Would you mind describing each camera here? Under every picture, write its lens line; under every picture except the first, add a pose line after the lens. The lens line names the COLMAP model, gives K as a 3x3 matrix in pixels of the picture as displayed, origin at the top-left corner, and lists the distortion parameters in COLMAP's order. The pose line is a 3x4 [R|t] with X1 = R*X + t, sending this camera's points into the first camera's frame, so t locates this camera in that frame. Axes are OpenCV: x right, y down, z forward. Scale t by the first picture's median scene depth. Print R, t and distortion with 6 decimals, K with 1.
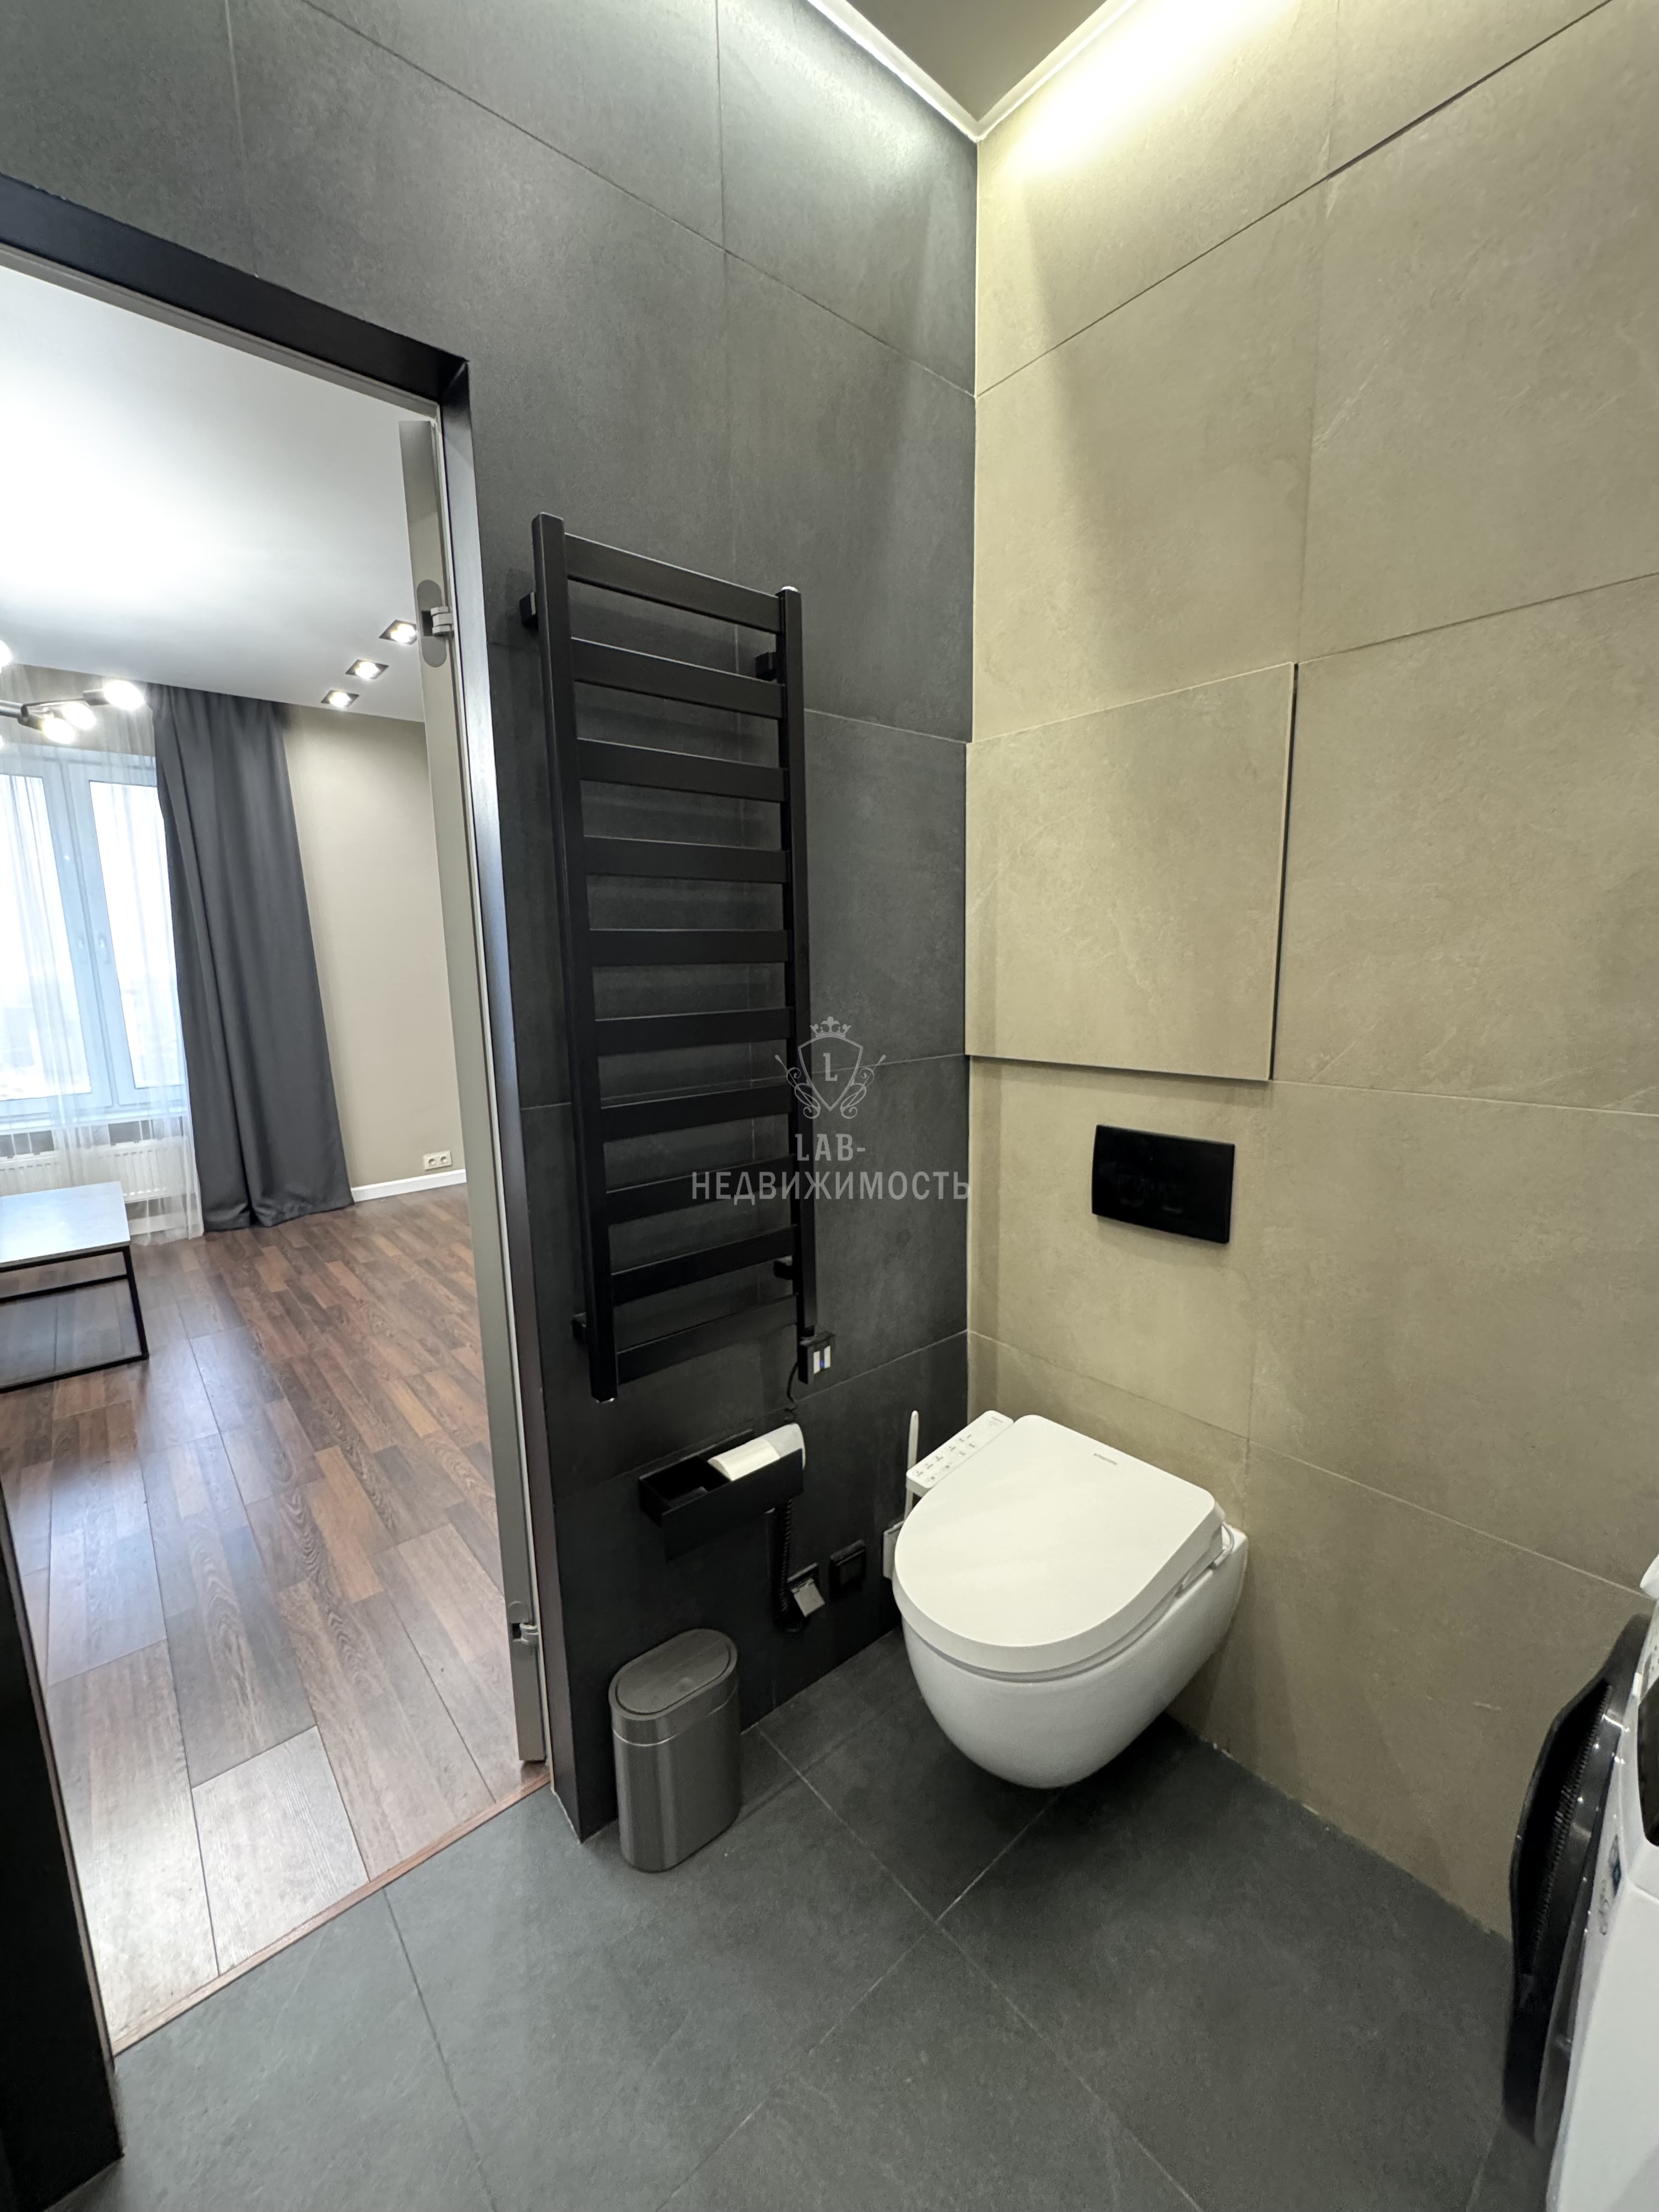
lens RADIAL K [[883.6, 0, 831.4], [0, 883.6, 1107.2], [0, 0, 1]] dist [-0.002452, 0.000534]
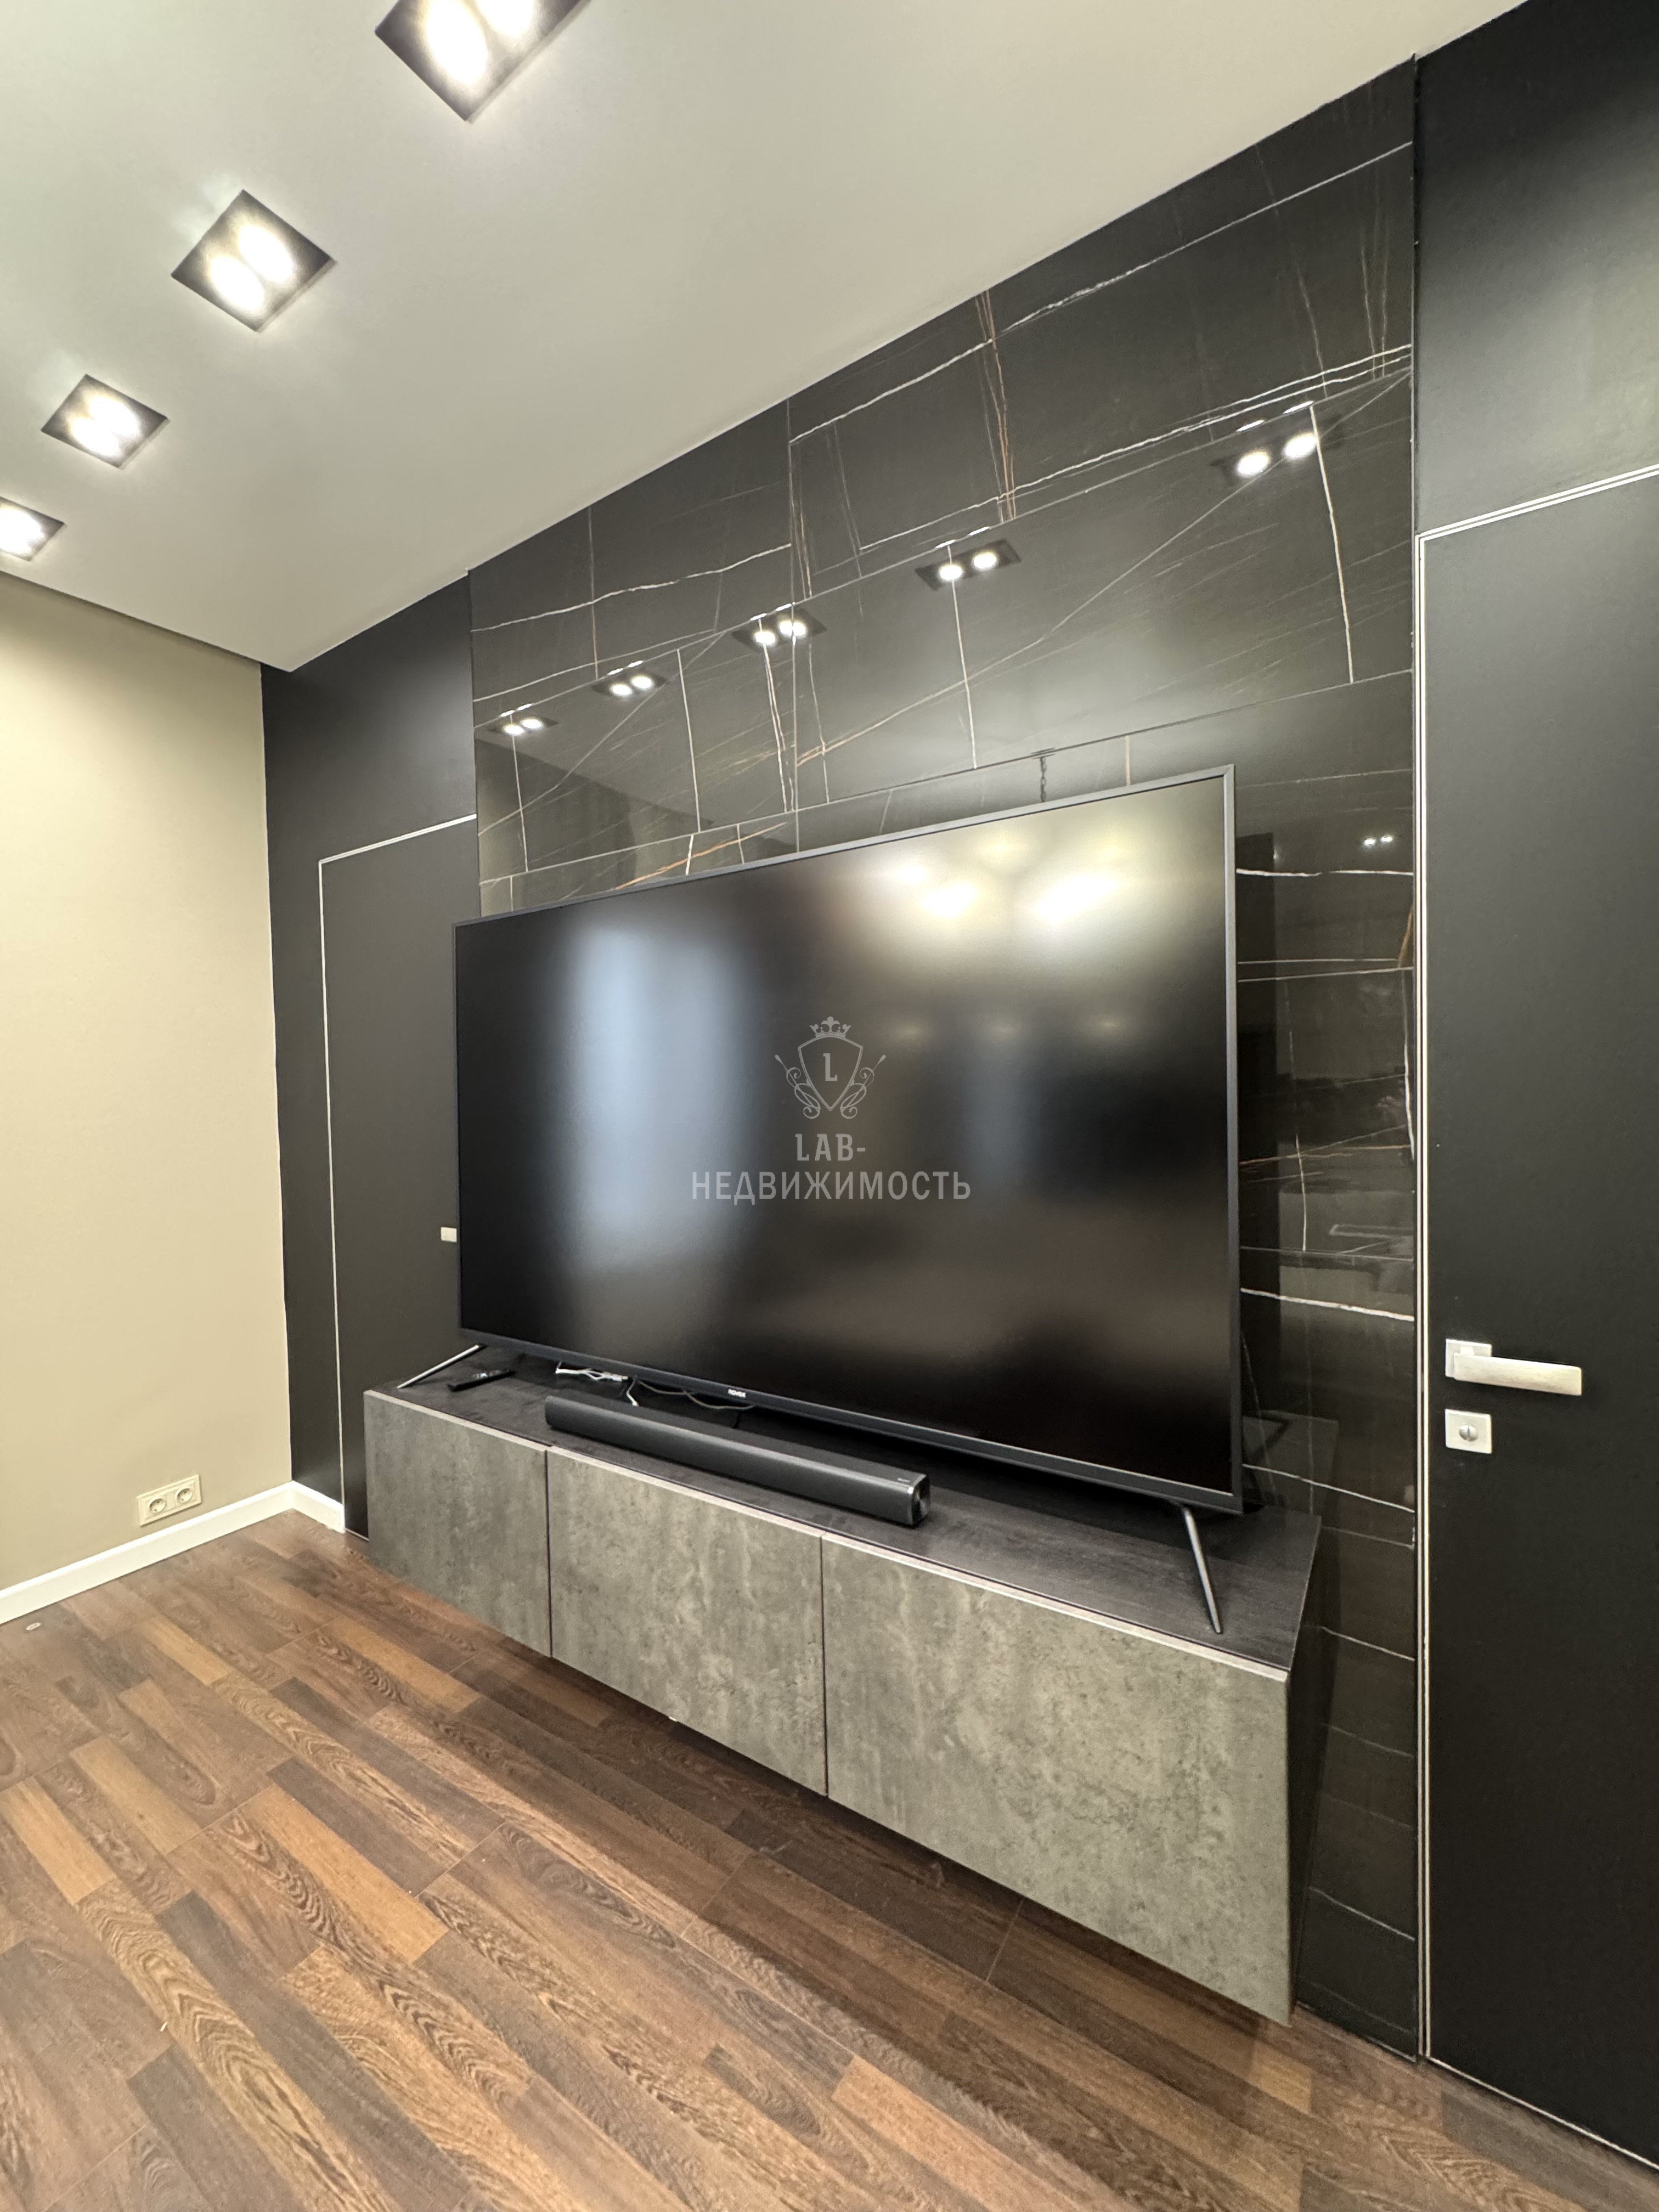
lens RADIAL K [[883.6, 0, 831.4], [0, 883.6, 1107.2], [0, 0, 1]] dist [-0.002452, 0.000534]
pose [[0.958167, -0.007519, 0.286110, -0.290480], [0.050657, 0.988328, -0.143674, -0.081696], [-0.281690, 0.152157, 0.947364, 0.499671]]
